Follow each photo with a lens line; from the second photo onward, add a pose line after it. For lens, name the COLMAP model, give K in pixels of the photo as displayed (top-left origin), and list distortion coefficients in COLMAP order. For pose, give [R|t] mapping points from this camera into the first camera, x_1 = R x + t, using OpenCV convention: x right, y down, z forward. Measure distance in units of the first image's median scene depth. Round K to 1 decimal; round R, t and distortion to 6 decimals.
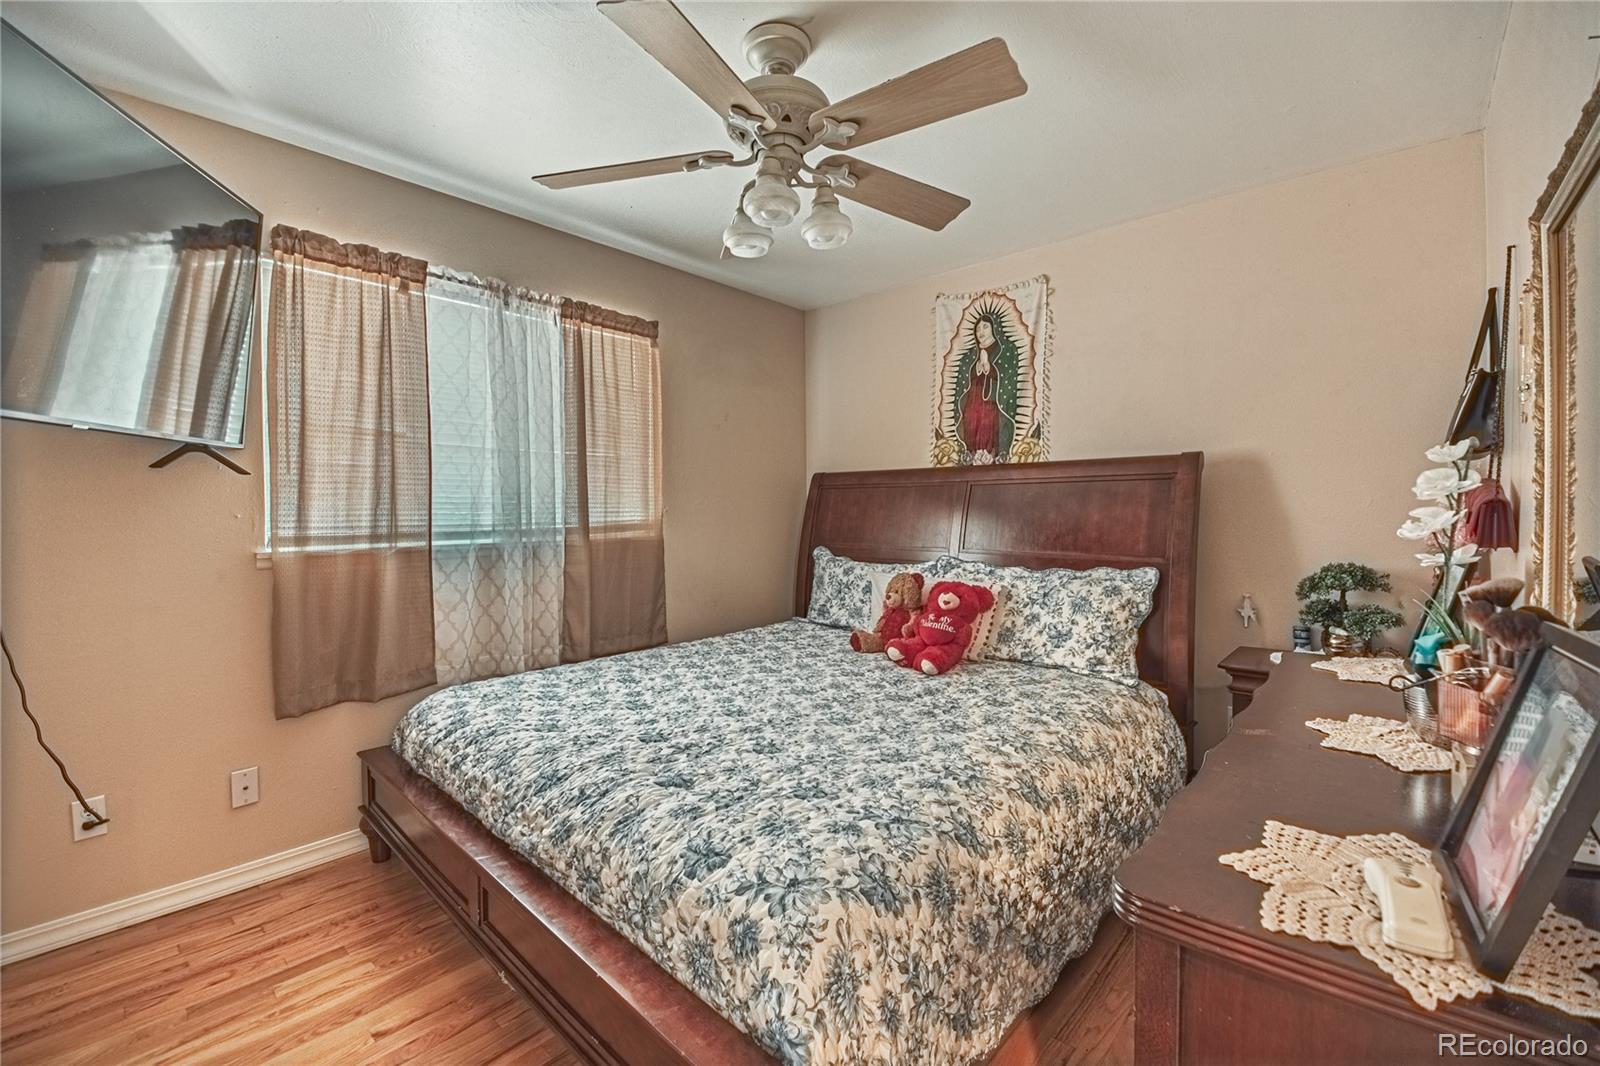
lens RADIAL K [[653.3, 0, 784.9], [0, 653.3, 509.3], [0, 0, 1]] dist [0.034600, -0.019597]
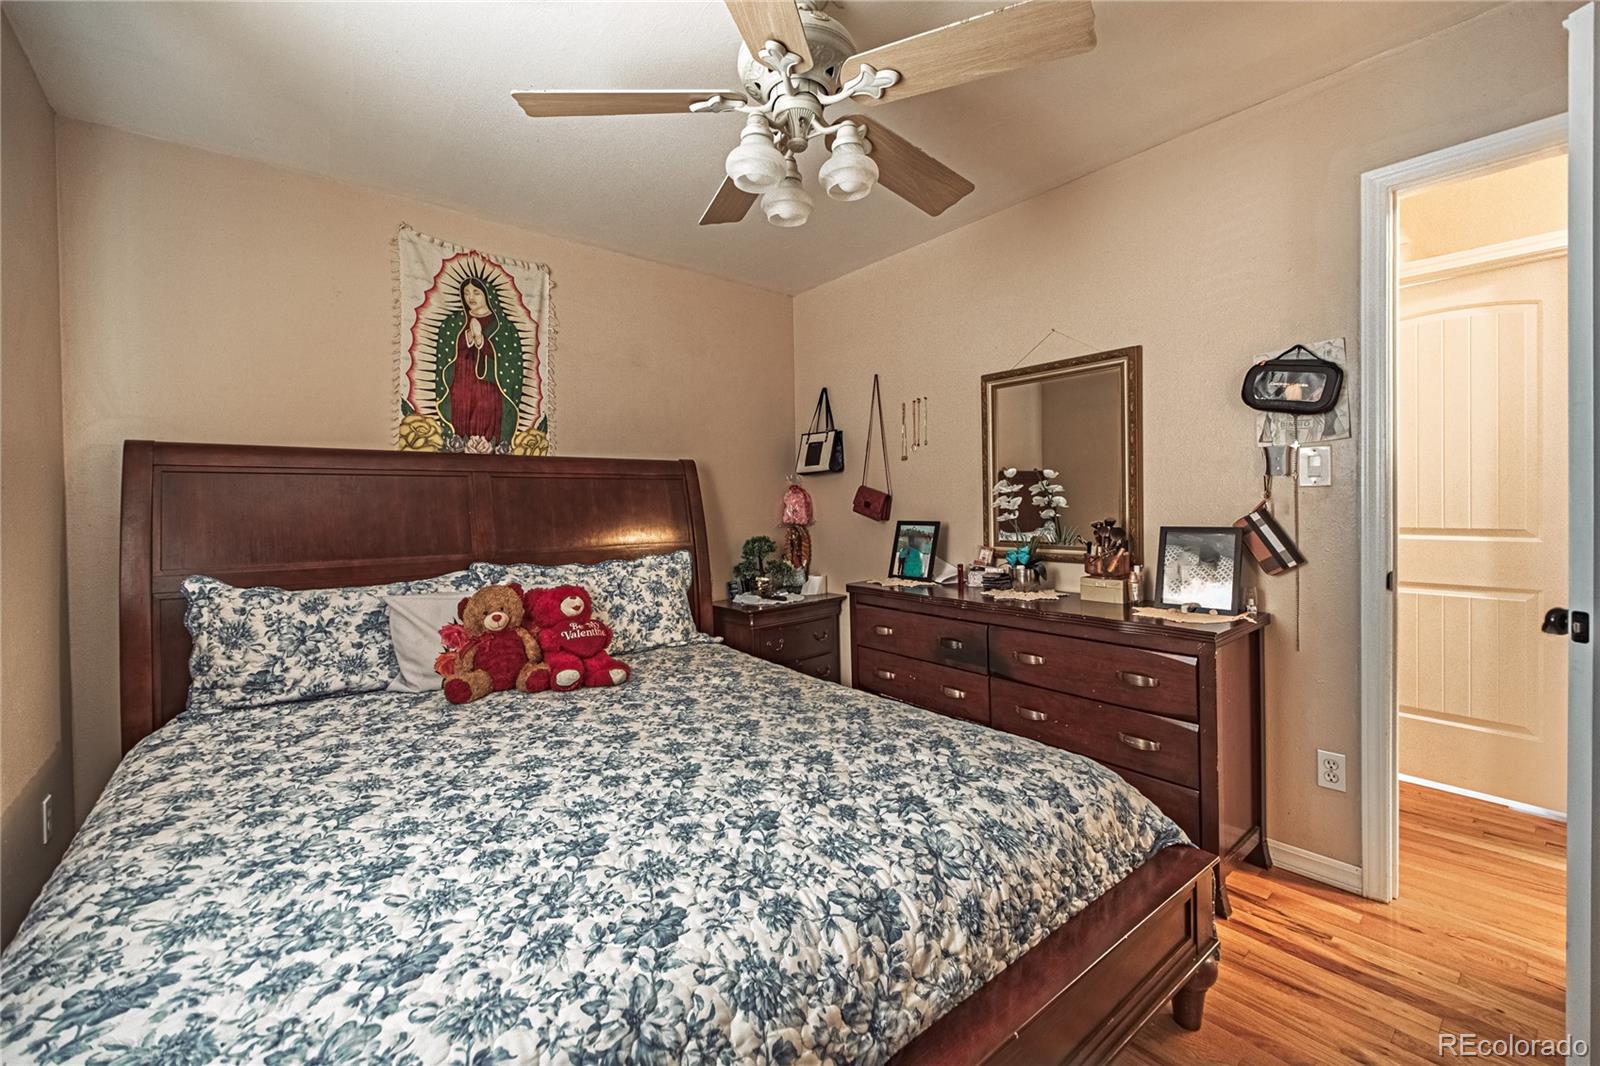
lens RADIAL K [[653.3, 0, 784.9], [0, 653.3, 509.3], [0, 0, 1]] dist [0.034600, -0.019597]
pose [[0.136233, -0.003266, 0.990671, -0.509494], [0.016718, 0.999860, 0.000997, 0.010369], [-0.990536, 0.016426, 0.136269, 0.508000]]
